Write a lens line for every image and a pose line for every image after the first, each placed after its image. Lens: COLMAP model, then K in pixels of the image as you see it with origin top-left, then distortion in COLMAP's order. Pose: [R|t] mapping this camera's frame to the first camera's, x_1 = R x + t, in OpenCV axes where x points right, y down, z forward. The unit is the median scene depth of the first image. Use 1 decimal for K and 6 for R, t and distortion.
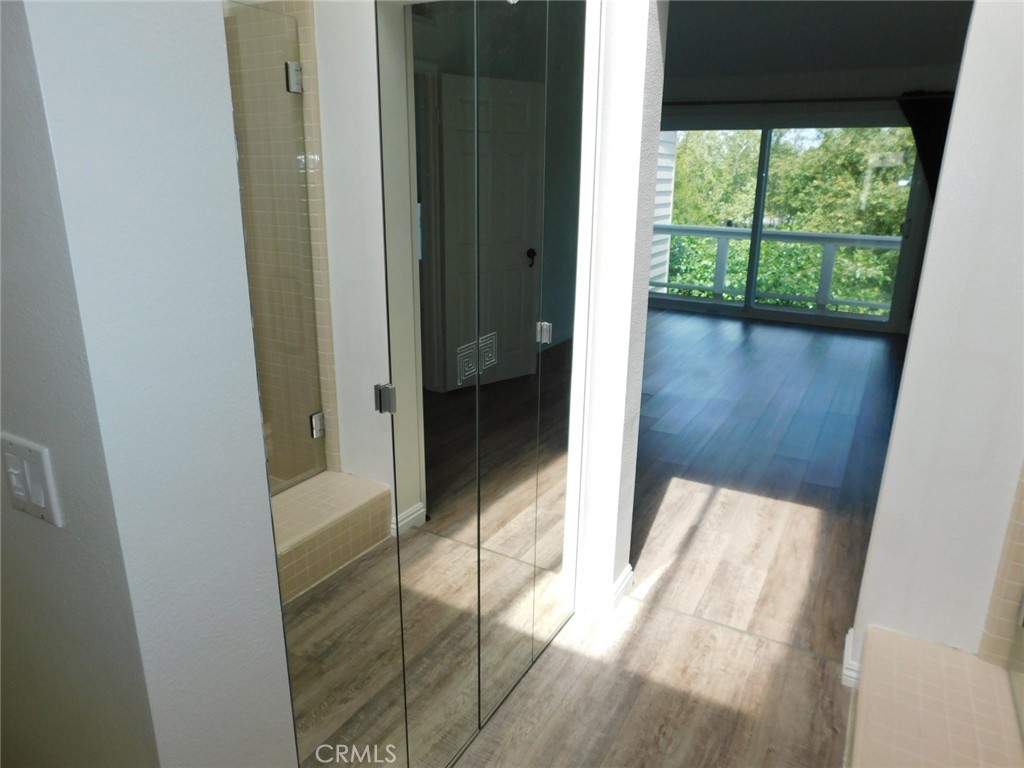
lens RADIAL K [[686.5, 0, 516.7], [0, 686.5, 378.2], [0, 0, 1]] dist [-0.018866, 0.001794]
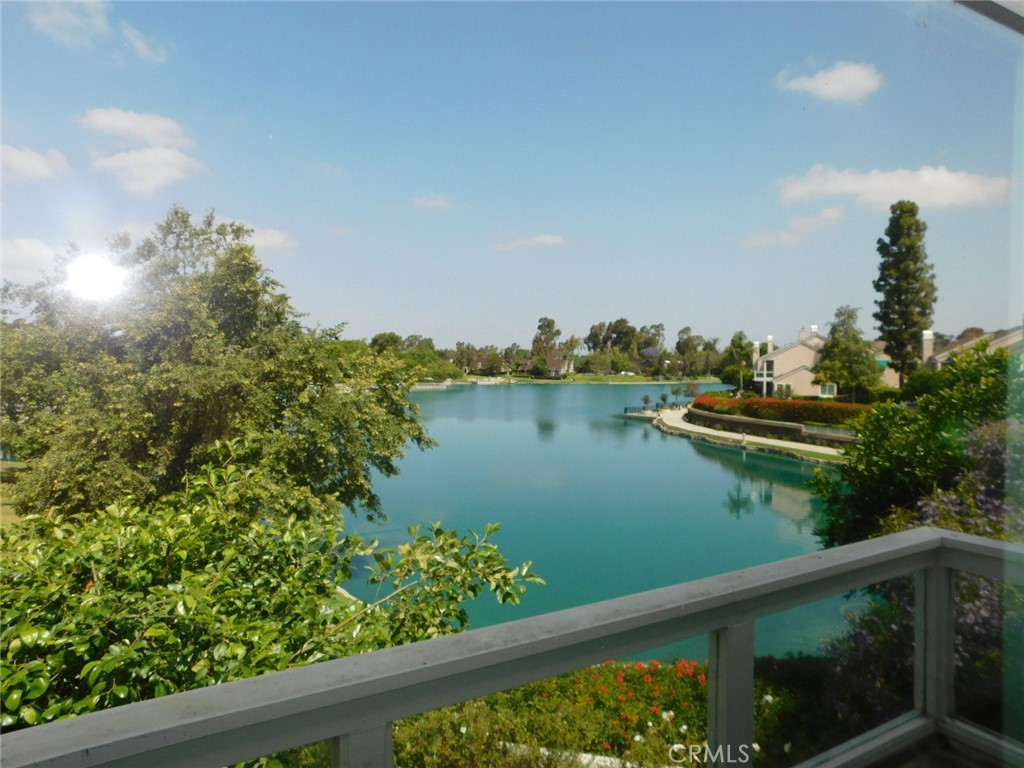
lens RADIAL K [[686.5, 0, 516.7], [0, 686.5, 378.2], [0, 0, 1]] dist [-0.018866, 0.001794]
pose [[0.509028, -0.041592, 0.859744, 0.124860], [0.252669, 0.962049, -0.103057, -0.198262], [-0.822830, 0.269690, 0.500219, 0.624824]]
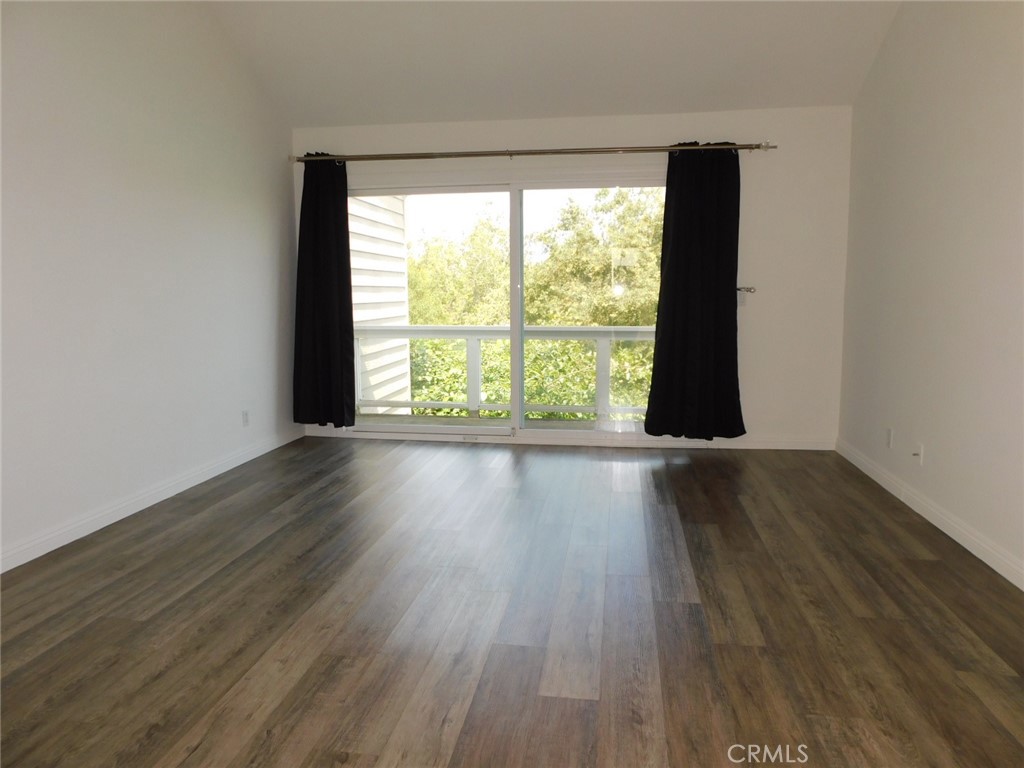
lens RADIAL K [[686.5, 0, 516.7], [0, 686.5, 378.2], [0, 0, 1]] dist [-0.018866, 0.001794]
pose [[0.936498, -0.059326, 0.345617, 0.056554], [0.113903, 0.983607, -0.139797, -0.034366], [-0.331658, 0.170287, 0.927904, 0.198285]]
